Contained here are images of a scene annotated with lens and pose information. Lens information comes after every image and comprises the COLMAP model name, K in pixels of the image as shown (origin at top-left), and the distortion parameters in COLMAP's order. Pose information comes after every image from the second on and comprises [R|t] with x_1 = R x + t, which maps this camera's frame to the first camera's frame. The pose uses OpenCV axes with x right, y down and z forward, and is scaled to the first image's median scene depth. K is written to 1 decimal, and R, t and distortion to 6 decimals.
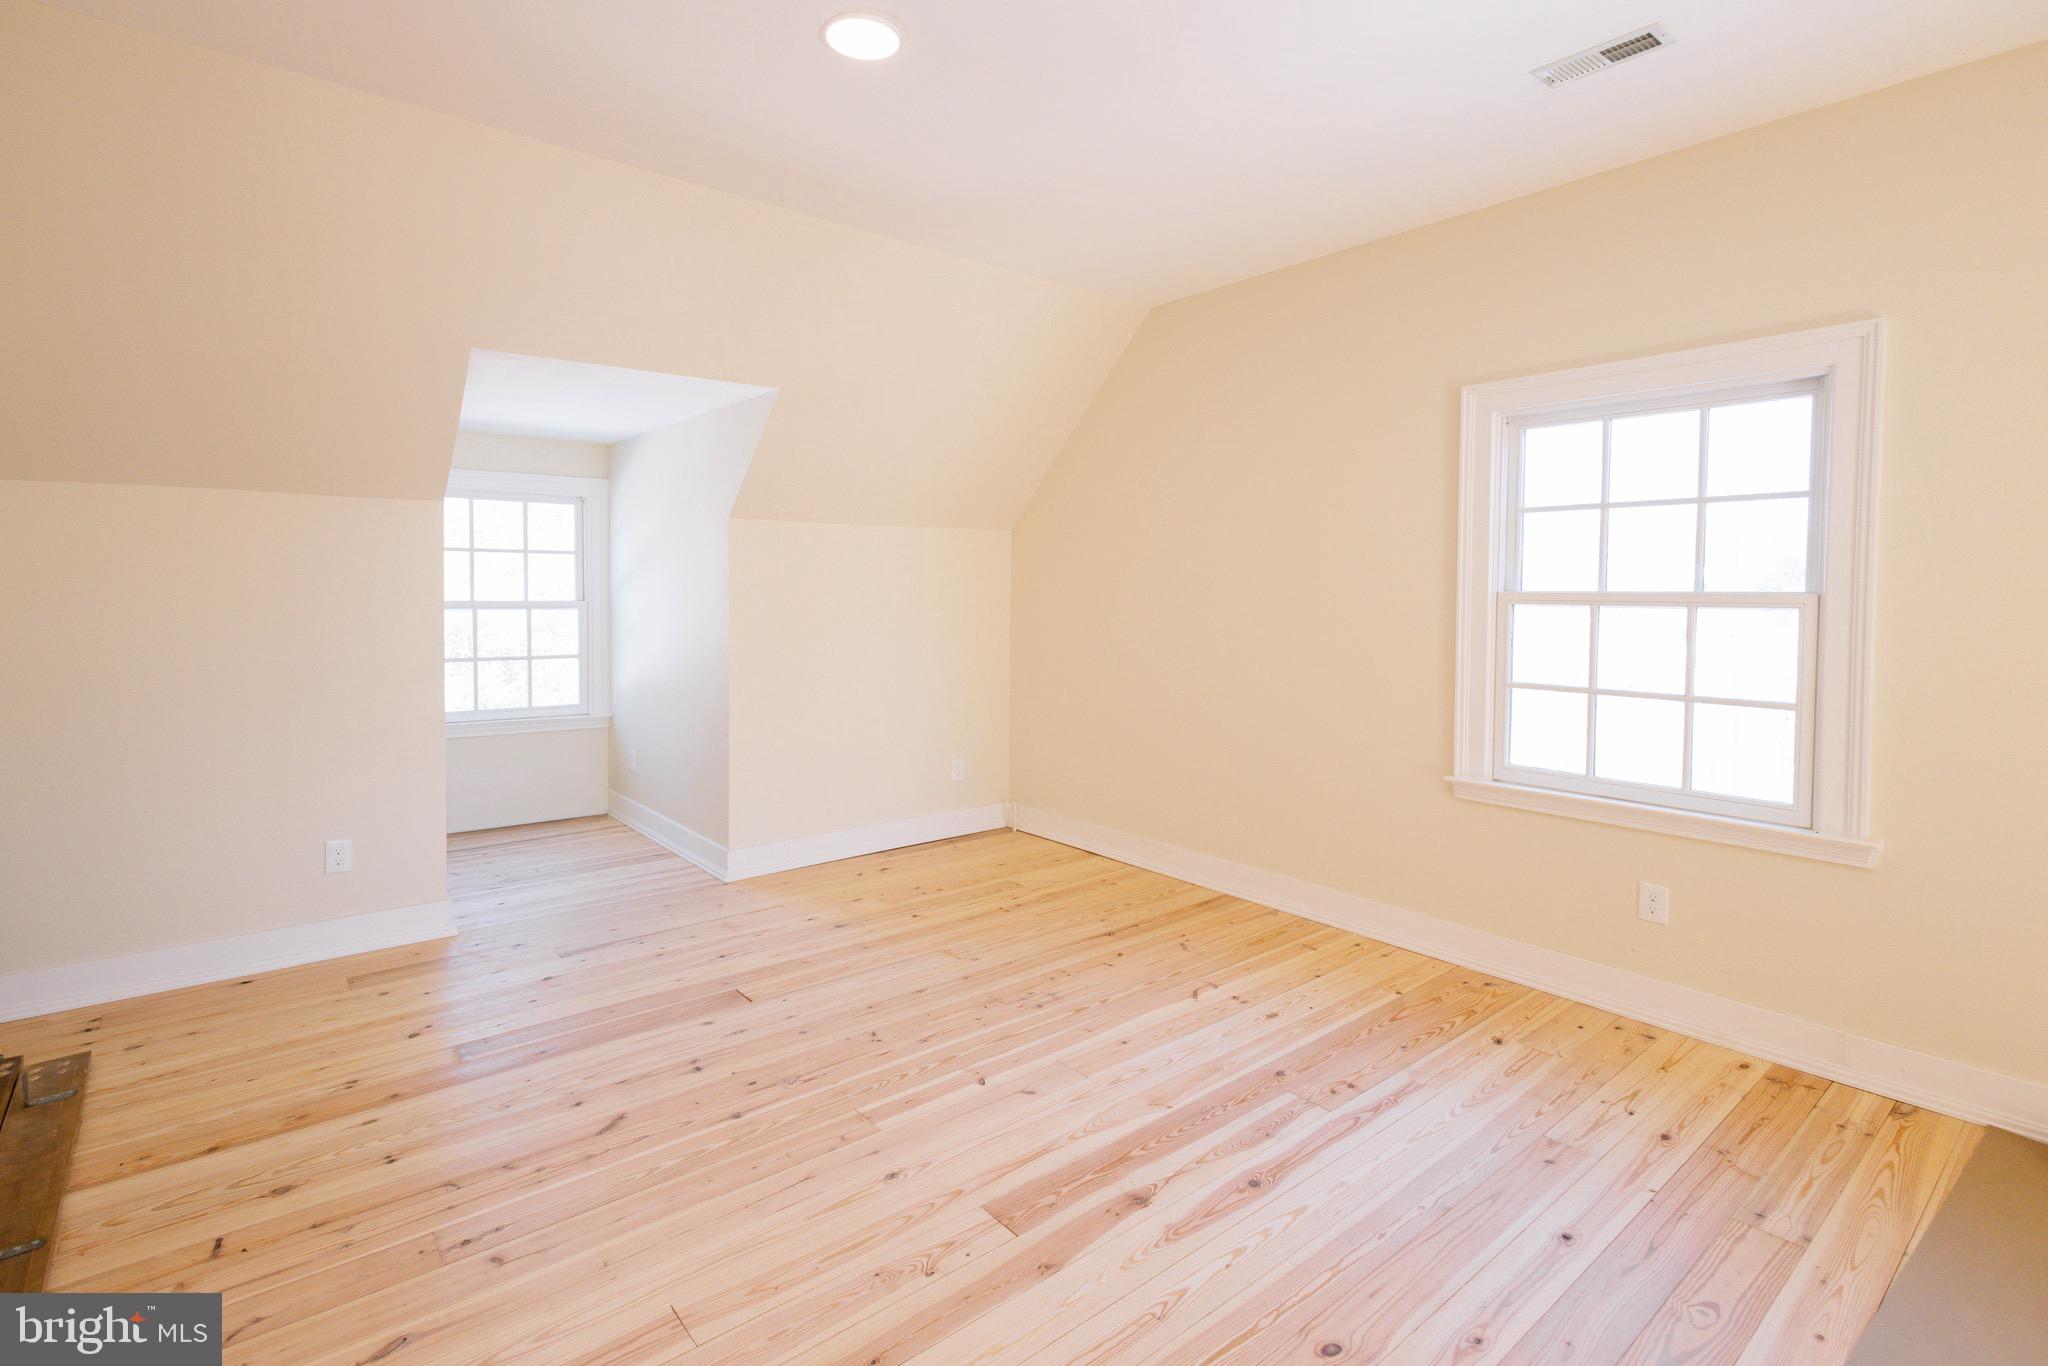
lens RADIAL K [[985.3, 0, 1029.0], [0, 985.3, 607.2], [0, 0, 1]] dist [0.005059, 0.000523]
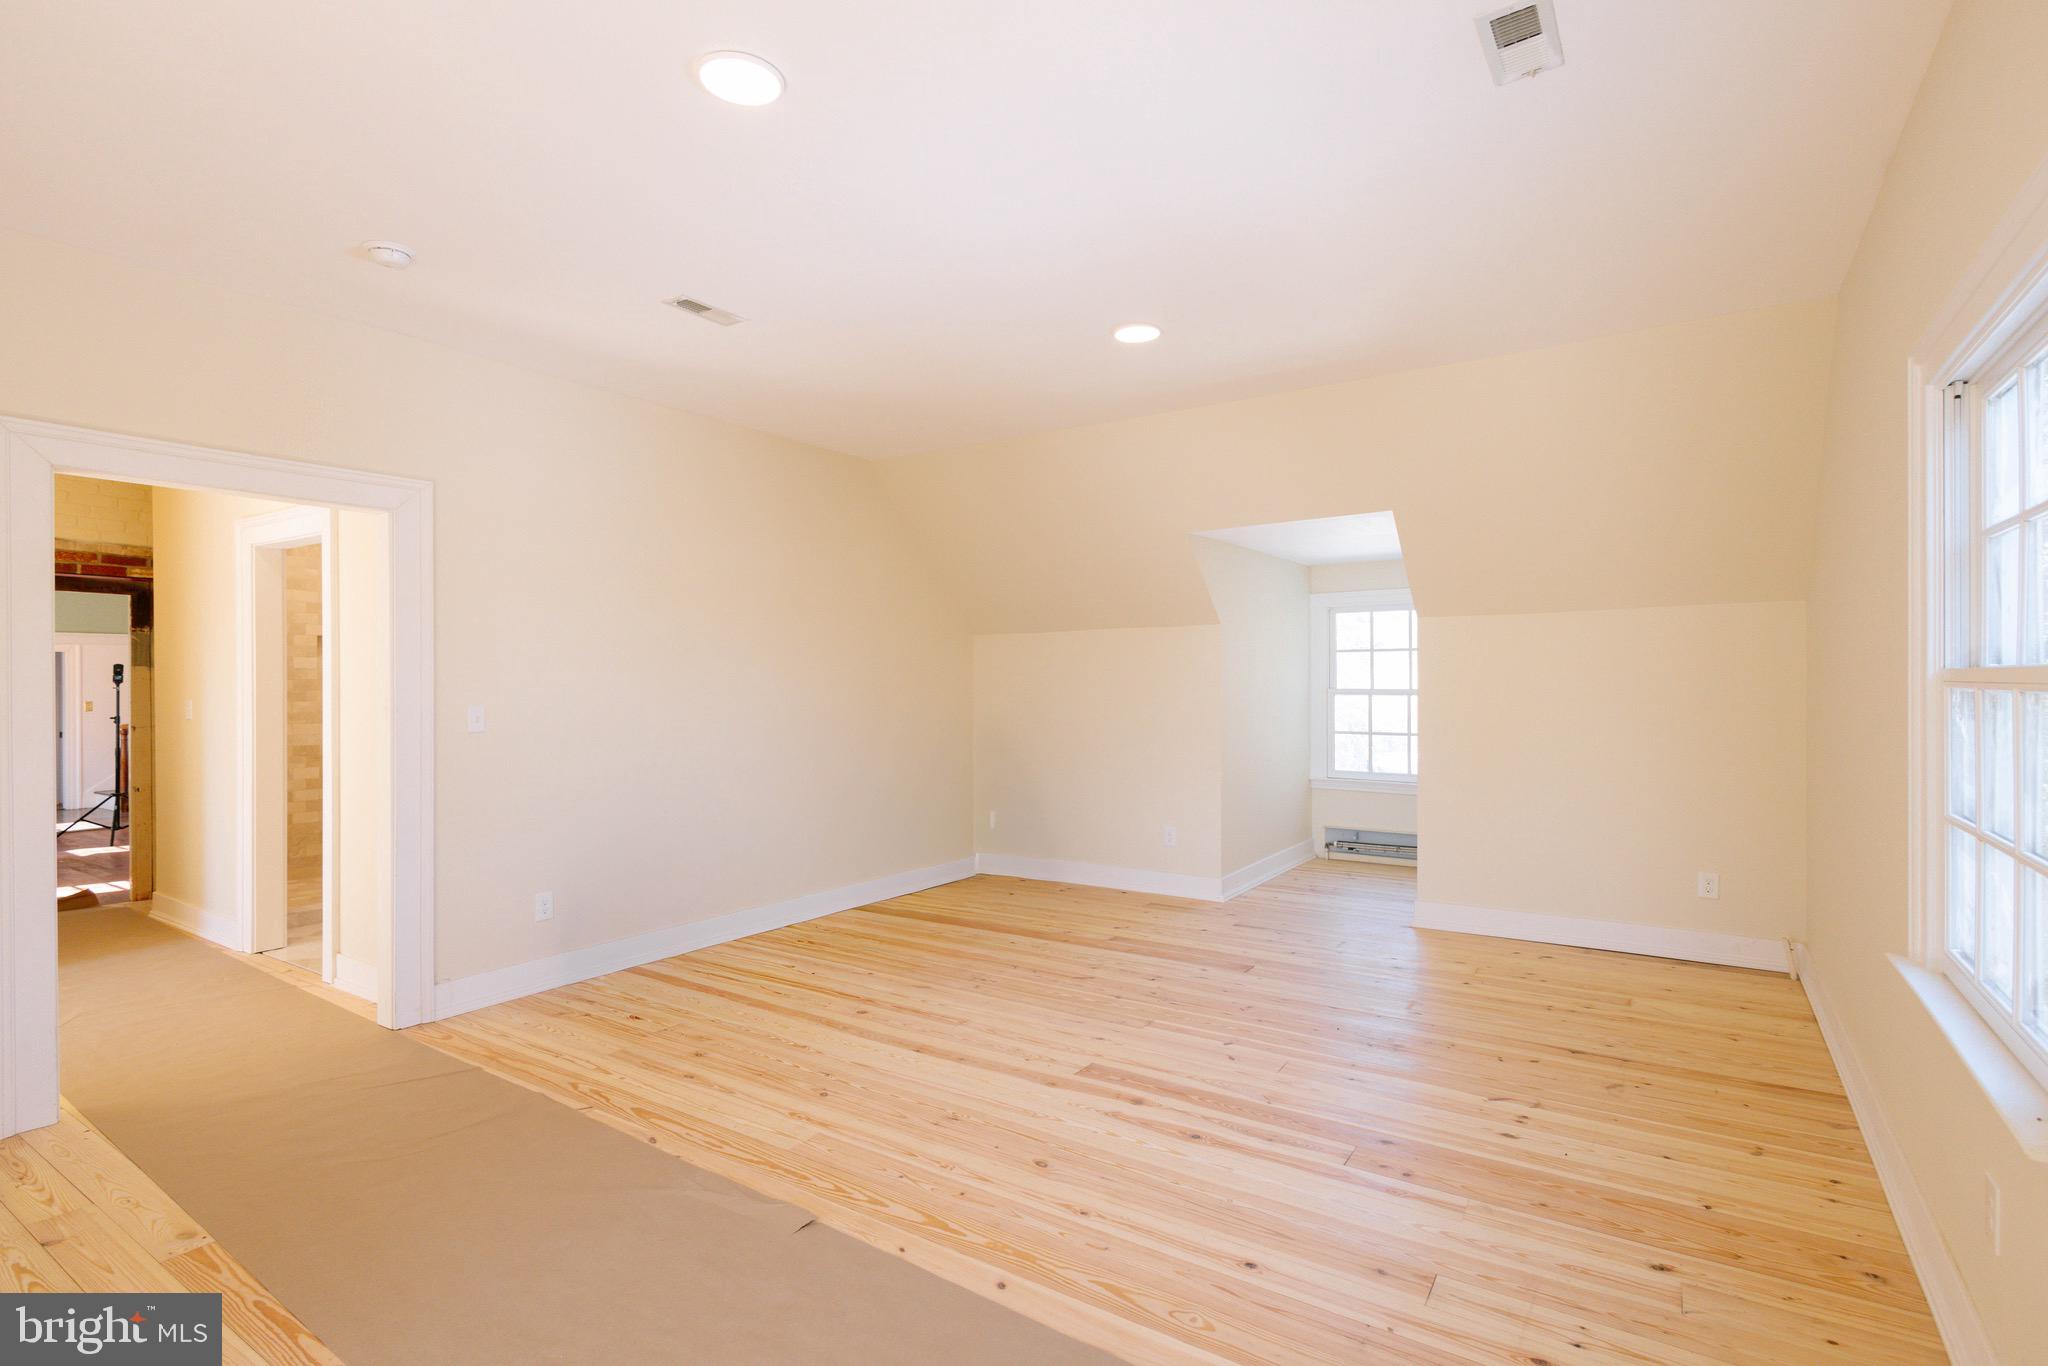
lens RADIAL K [[967.4, 0, 974.8], [0, 967.4, 679.8], [0, 0, 1]] dist [-0.001713, -0.000496]
pose [[0.263716, -0.005953, -0.964582, 1.084658], [-0.010318, 0.999906, -0.008992, 0.000360], [0.964545, 0.012323, 0.263630, 0.299807]]
